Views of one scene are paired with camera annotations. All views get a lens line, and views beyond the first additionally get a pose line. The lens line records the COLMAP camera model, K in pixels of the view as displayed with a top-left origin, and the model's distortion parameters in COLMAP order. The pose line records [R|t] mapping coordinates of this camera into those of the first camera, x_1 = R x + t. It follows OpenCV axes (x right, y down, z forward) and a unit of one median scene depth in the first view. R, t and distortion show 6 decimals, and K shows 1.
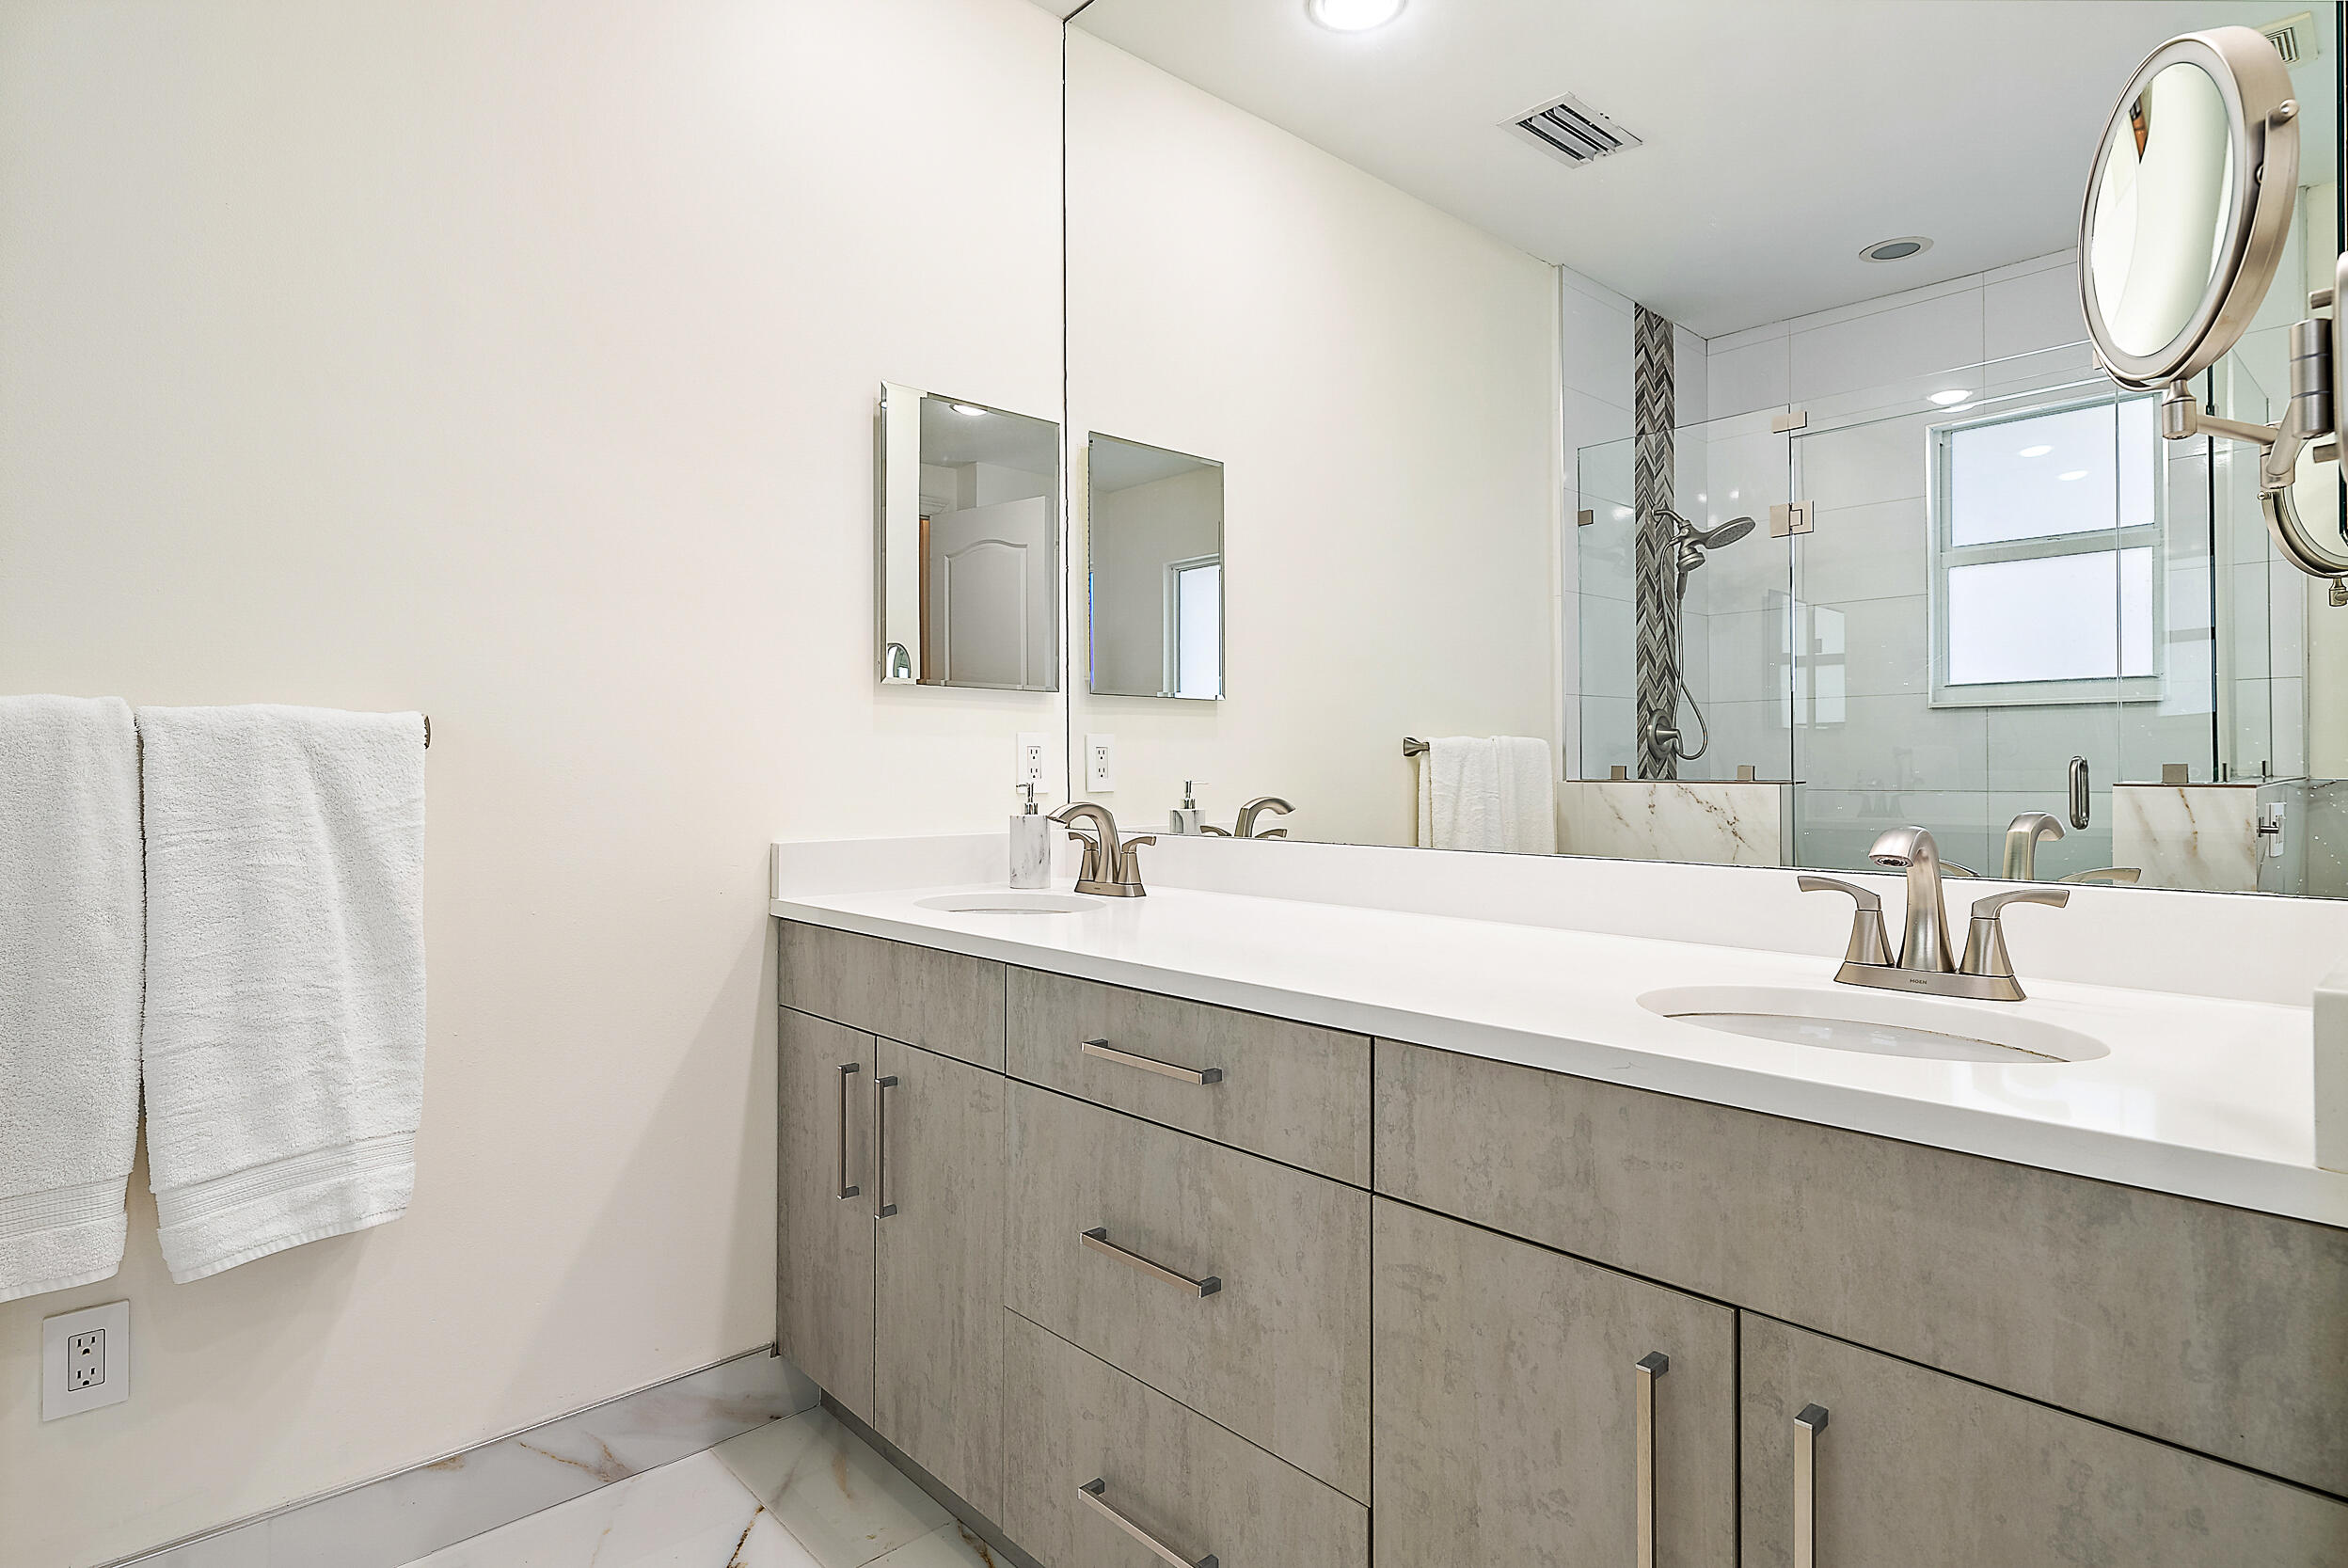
lens RADIAL K [[1235.8, 0, 1158.2], [0, 1235.8, 768.2], [0, 0, 1]] dist [0.001245, -0.000119]
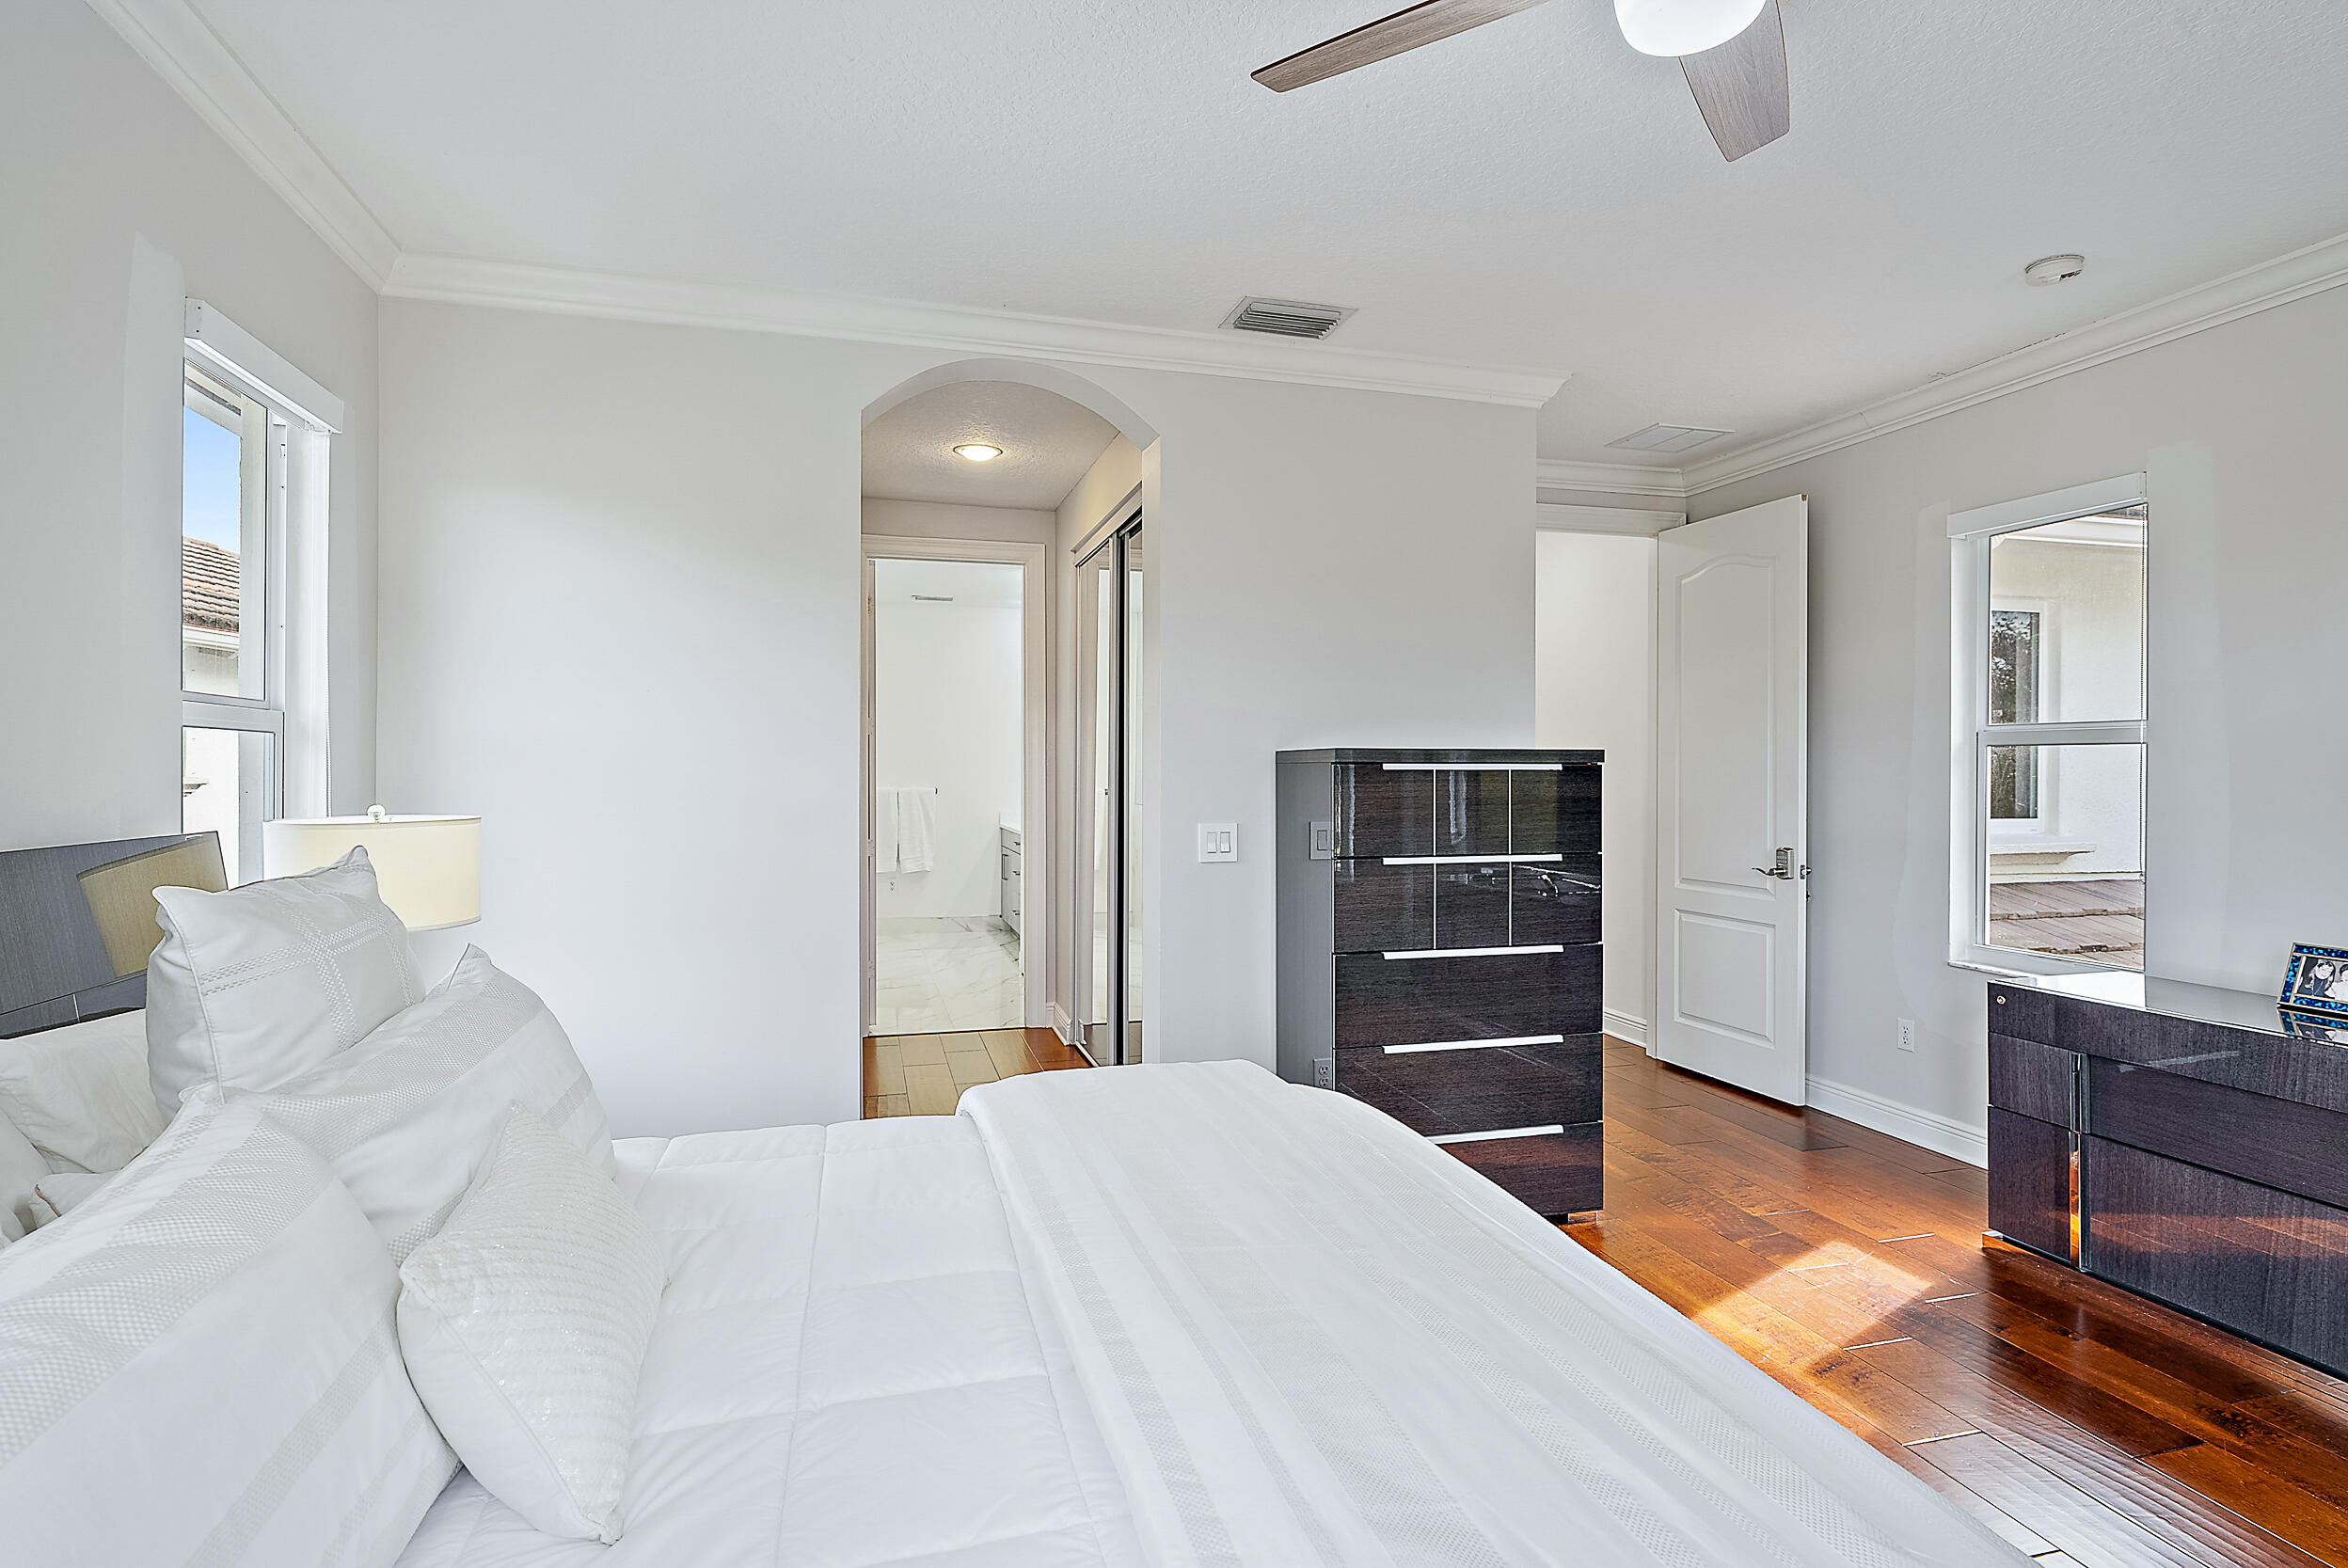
lens RADIAL K [[1235.8, 0, 1178.1], [0, 1235.8, 782.6], [0, 0, 1]] dist [0.001245, -0.000119]
pose [[0.893295, 0.001894, -0.449468, 3.478110], [-0.002725, 0.999996, -0.001202, -0.074282], [0.449464, 0.002298, 0.893296, -4.222913]]
